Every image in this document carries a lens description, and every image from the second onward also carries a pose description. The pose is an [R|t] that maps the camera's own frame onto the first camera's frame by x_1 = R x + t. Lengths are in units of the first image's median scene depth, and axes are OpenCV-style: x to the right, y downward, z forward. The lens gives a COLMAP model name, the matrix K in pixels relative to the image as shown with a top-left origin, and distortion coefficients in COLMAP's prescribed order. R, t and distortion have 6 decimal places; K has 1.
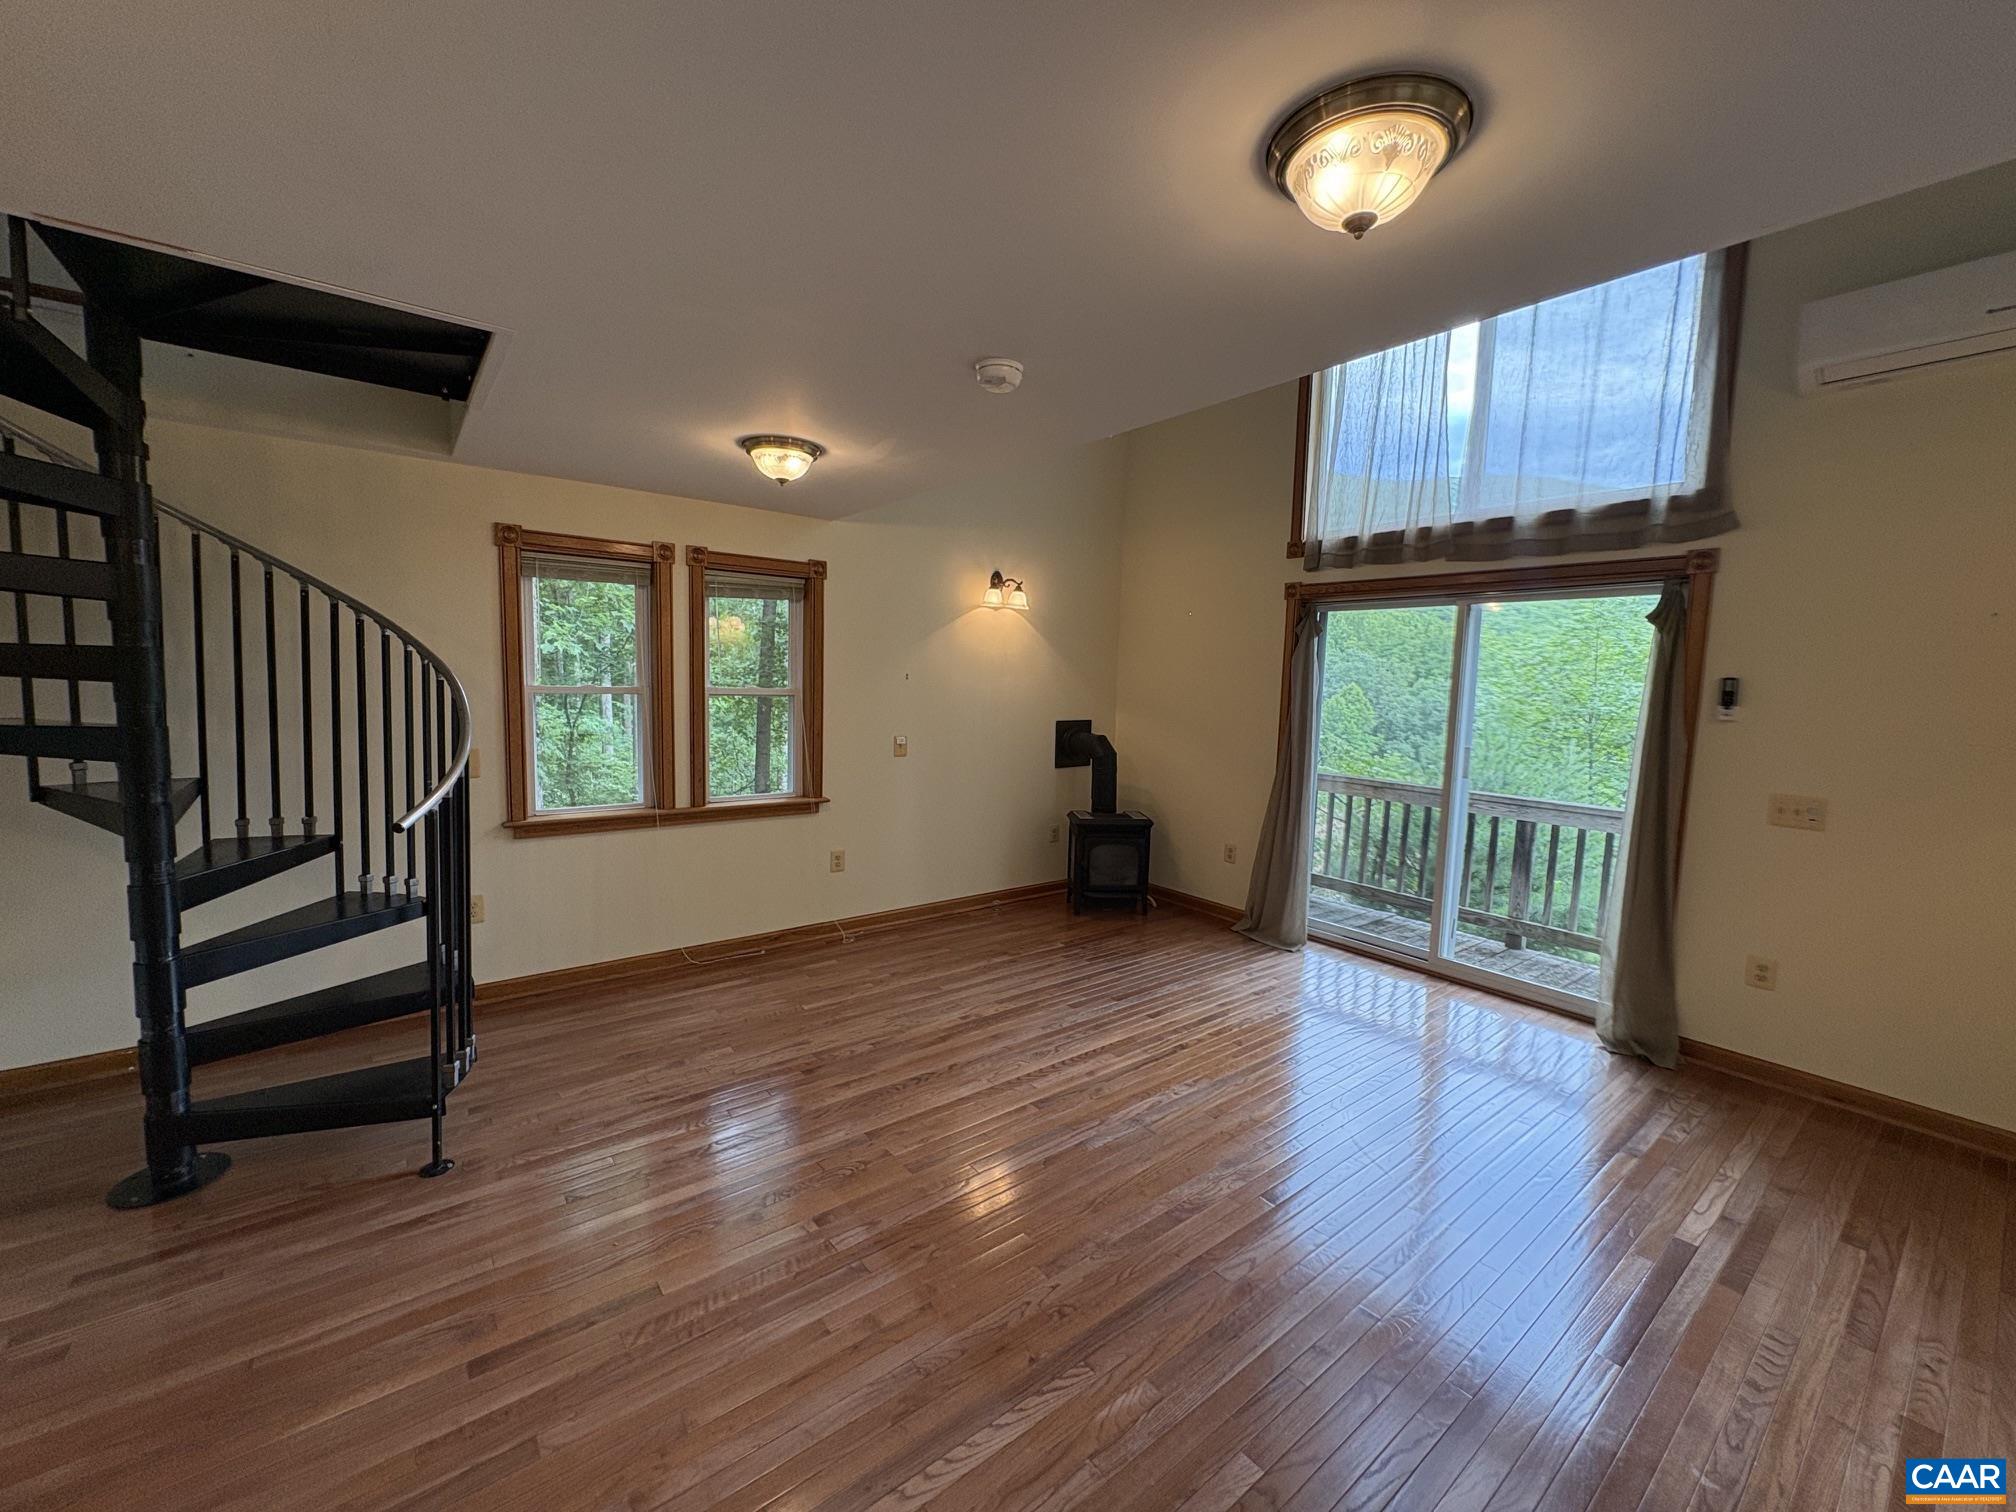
lens RADIAL K [[800.3, 0, 1002.9], [0, 800.3, 751.5], [0, 0, 1]] dist [-0.003094, 0.000475]
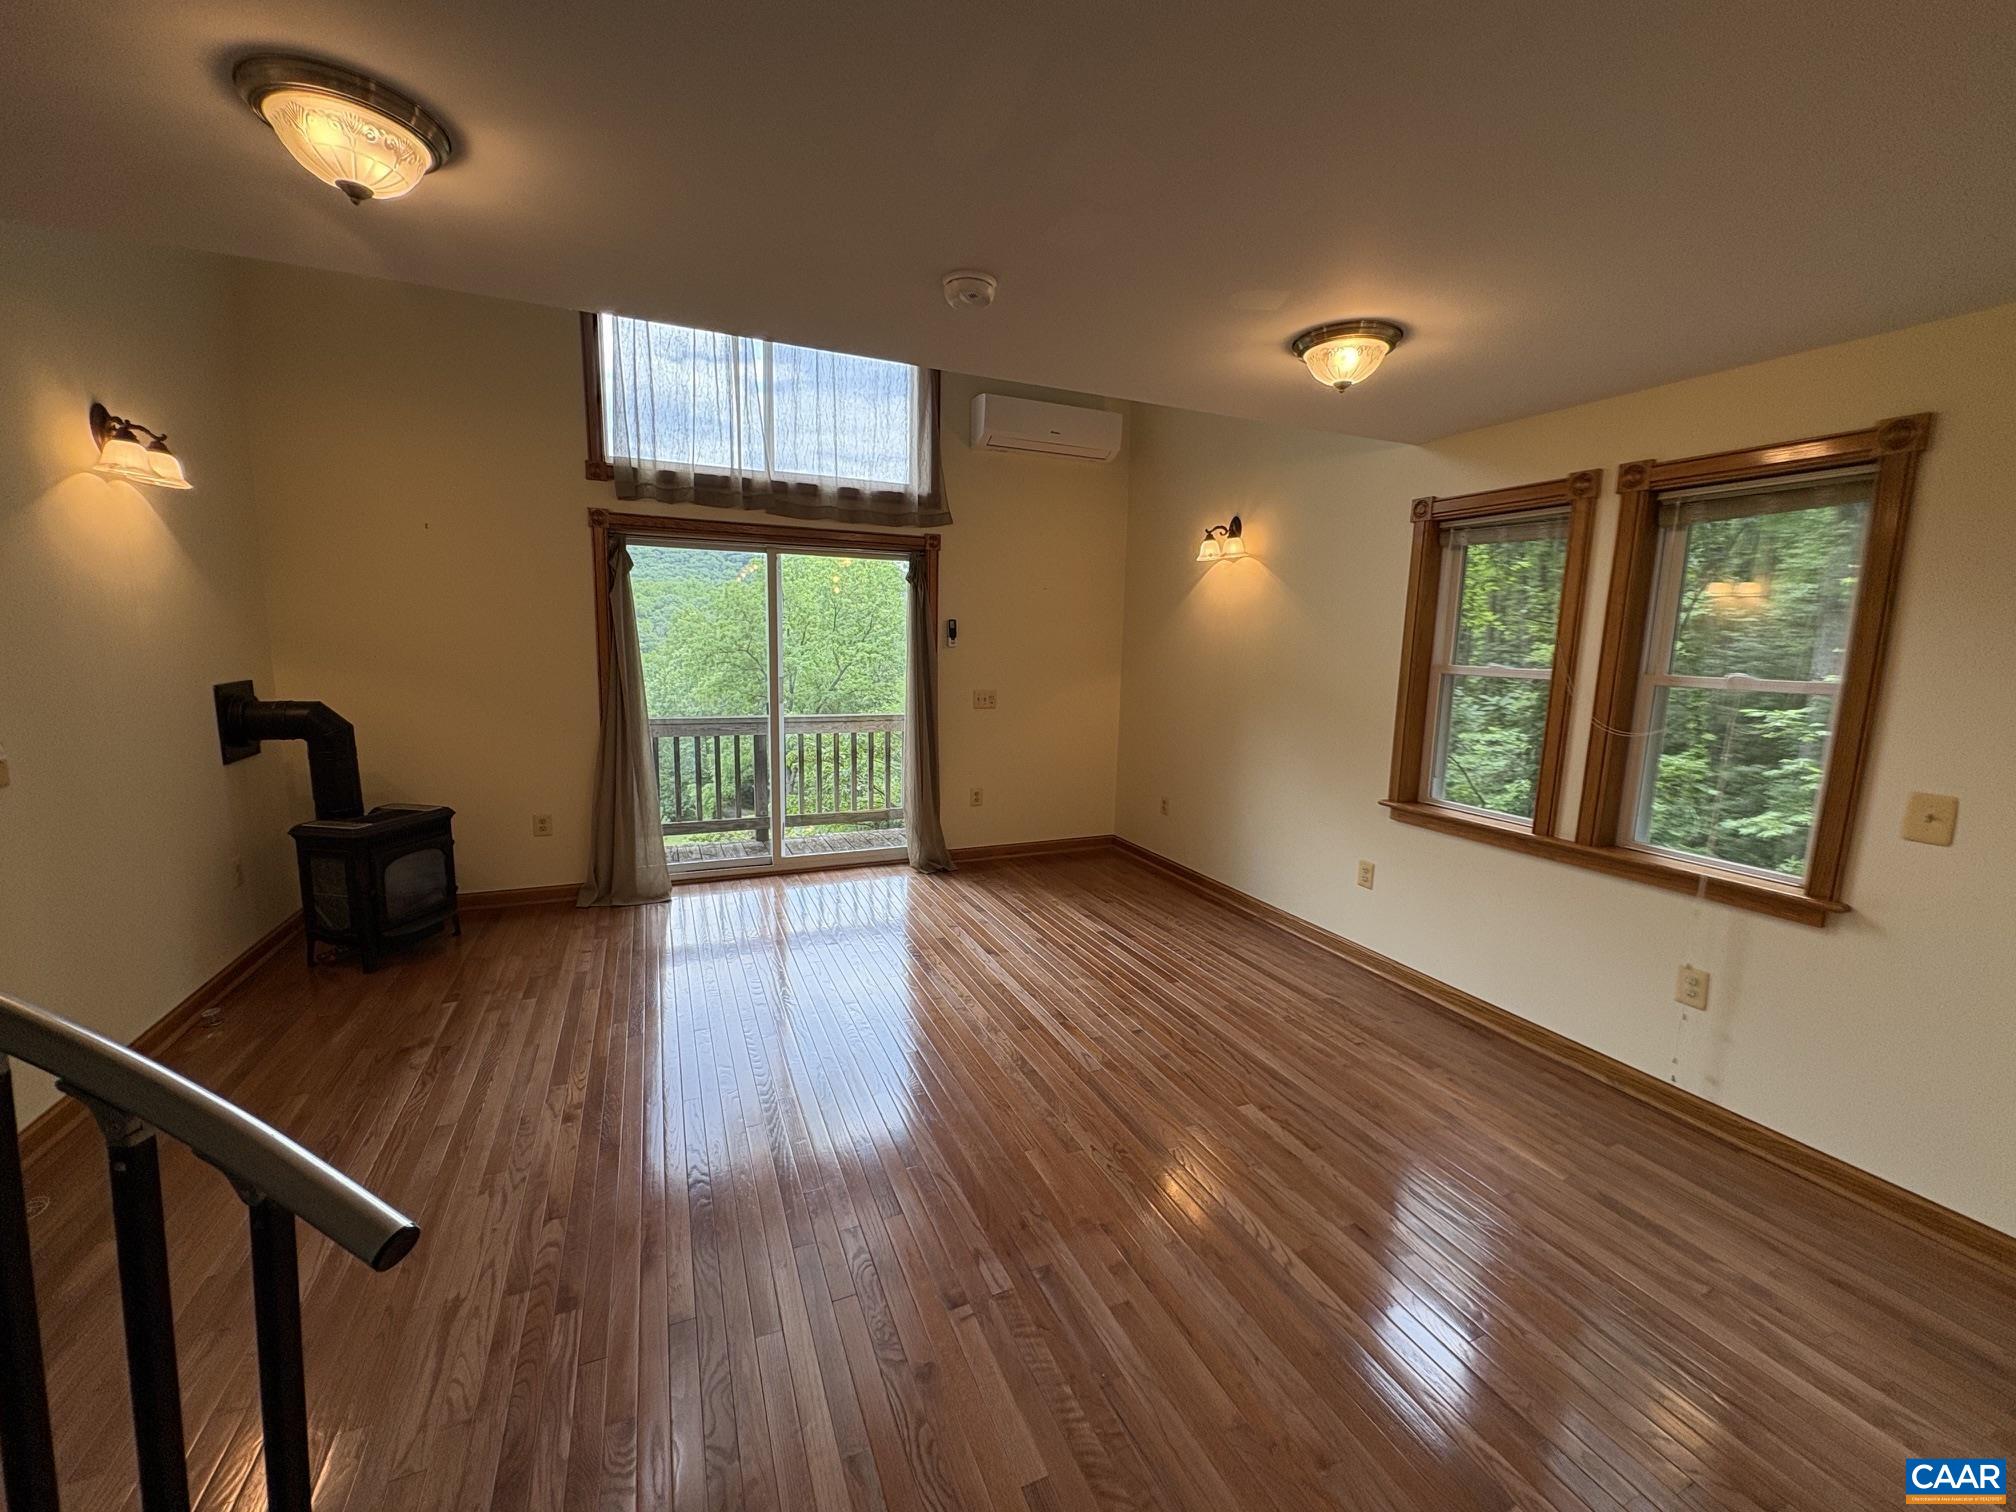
lens RADIAL K [[800.3, 0, 1005.2], [0, 800.3, 759.9], [0, 0, 1]] dist [-0.003094, 0.000475]
pose [[0.246268, -0.168666, 0.954413, -0.503562], [0.073445, 0.985157, 0.155148, -0.046443], [-0.966415, 0.031889, 0.255000, 0.403844]]
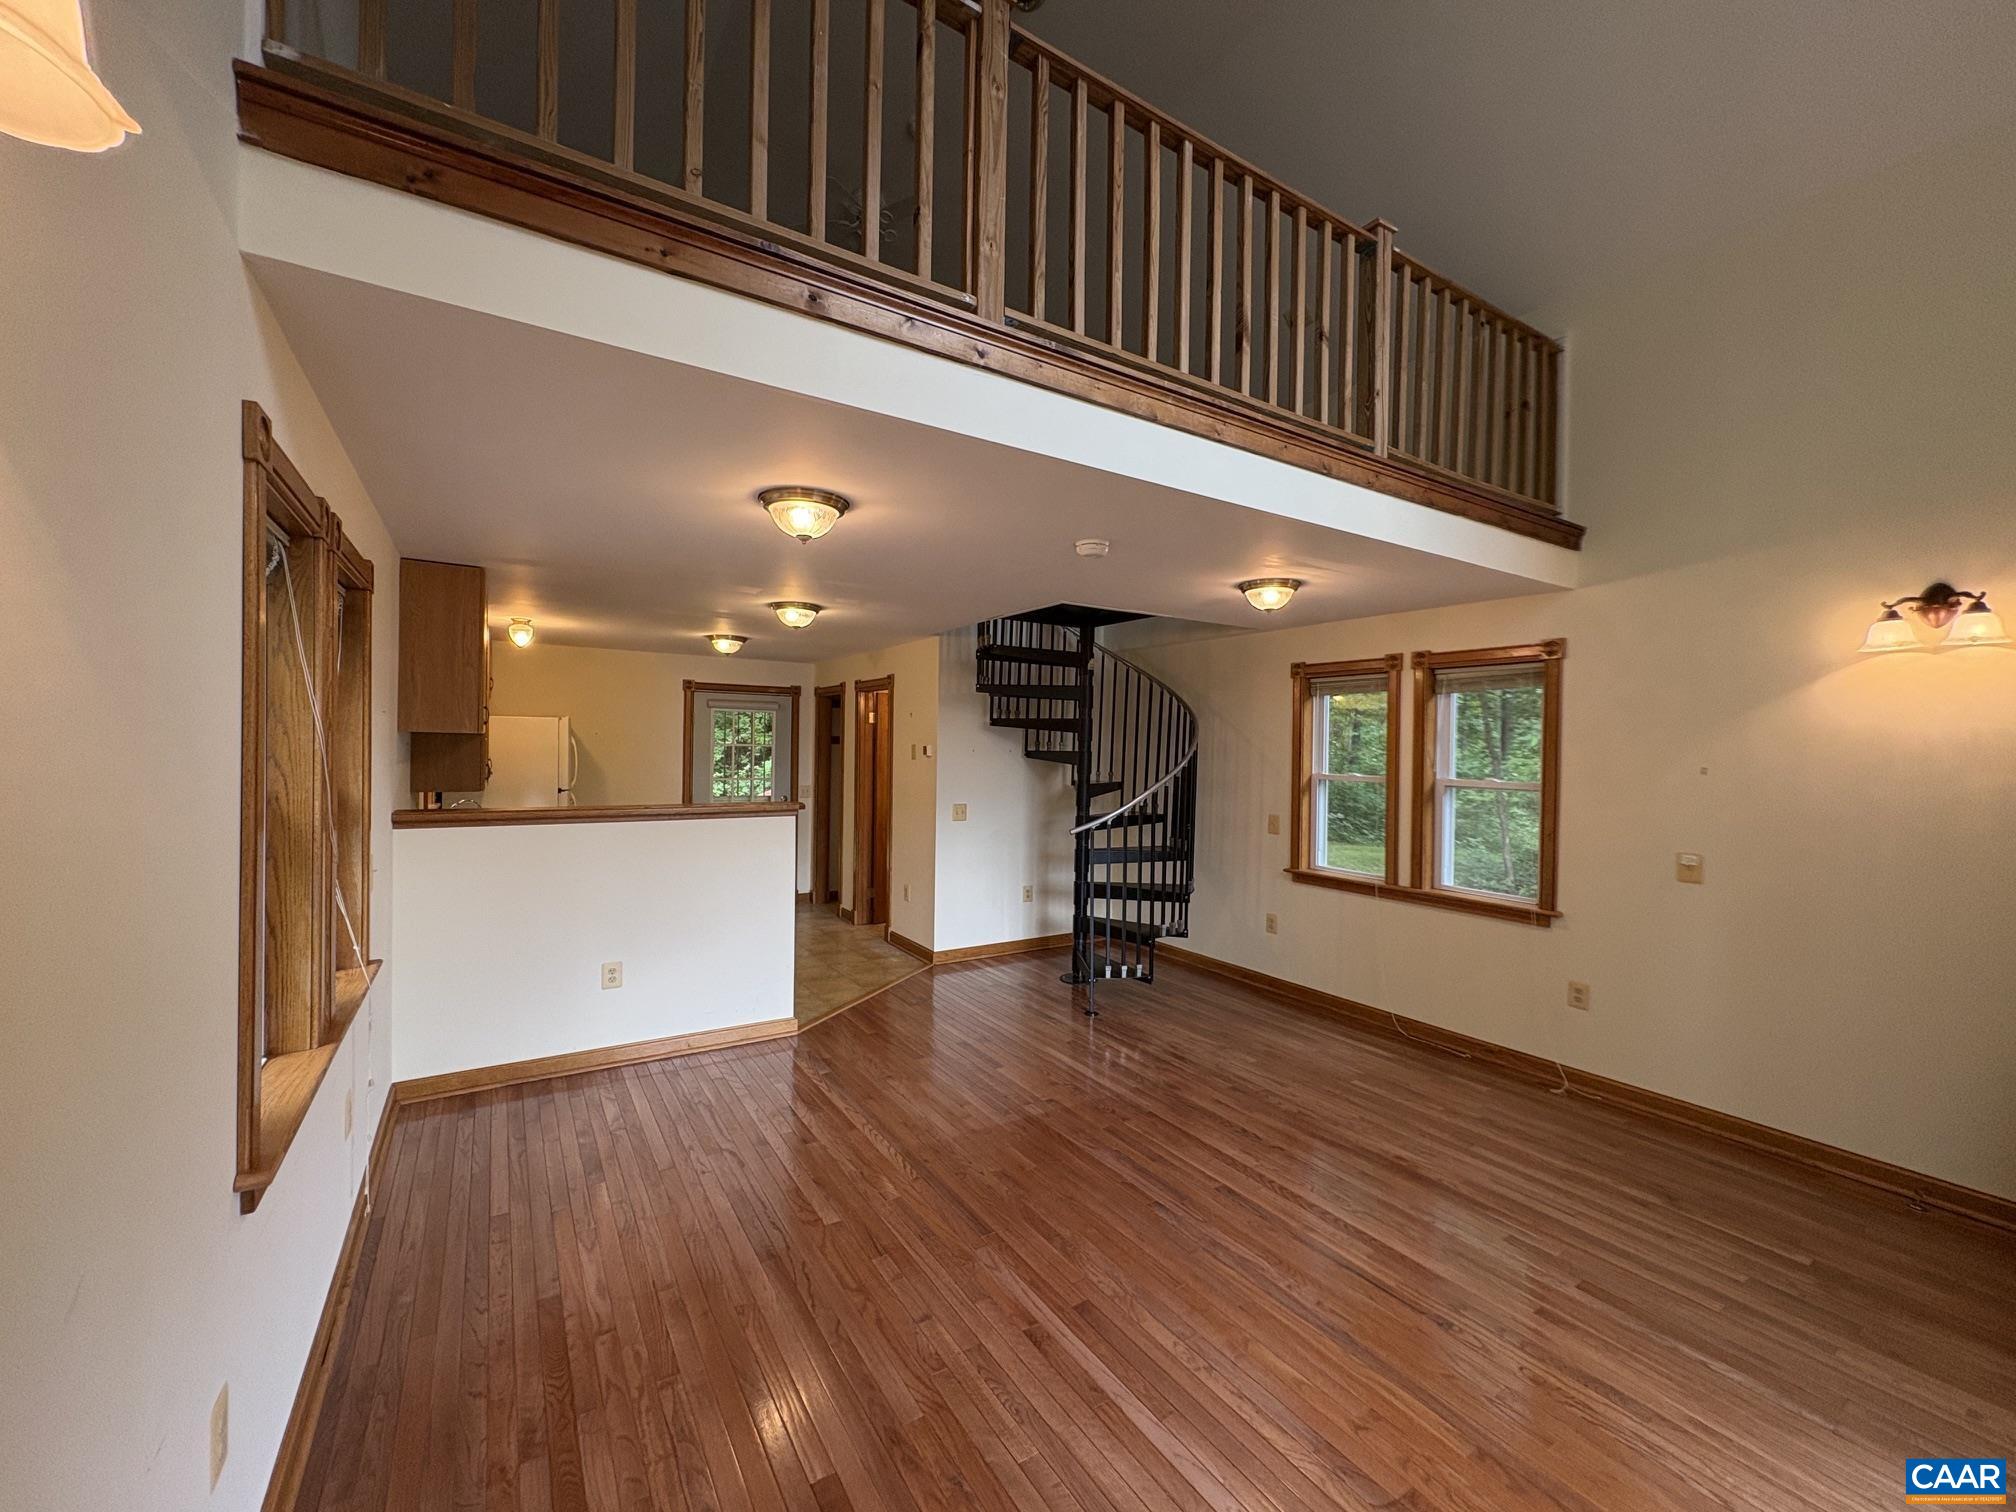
lens RADIAL K [[800.3, 0, 1014.3], [0, 800.3, 761.1], [0, 0, 1]] dist [-0.003094, 0.000475]
pose [[-0.082019, -0.011781, -0.996561, 0.762863], [-0.111375, 0.993775, -0.002582, -0.039805], [0.990388, 0.110781, -0.082820, 0.549136]]
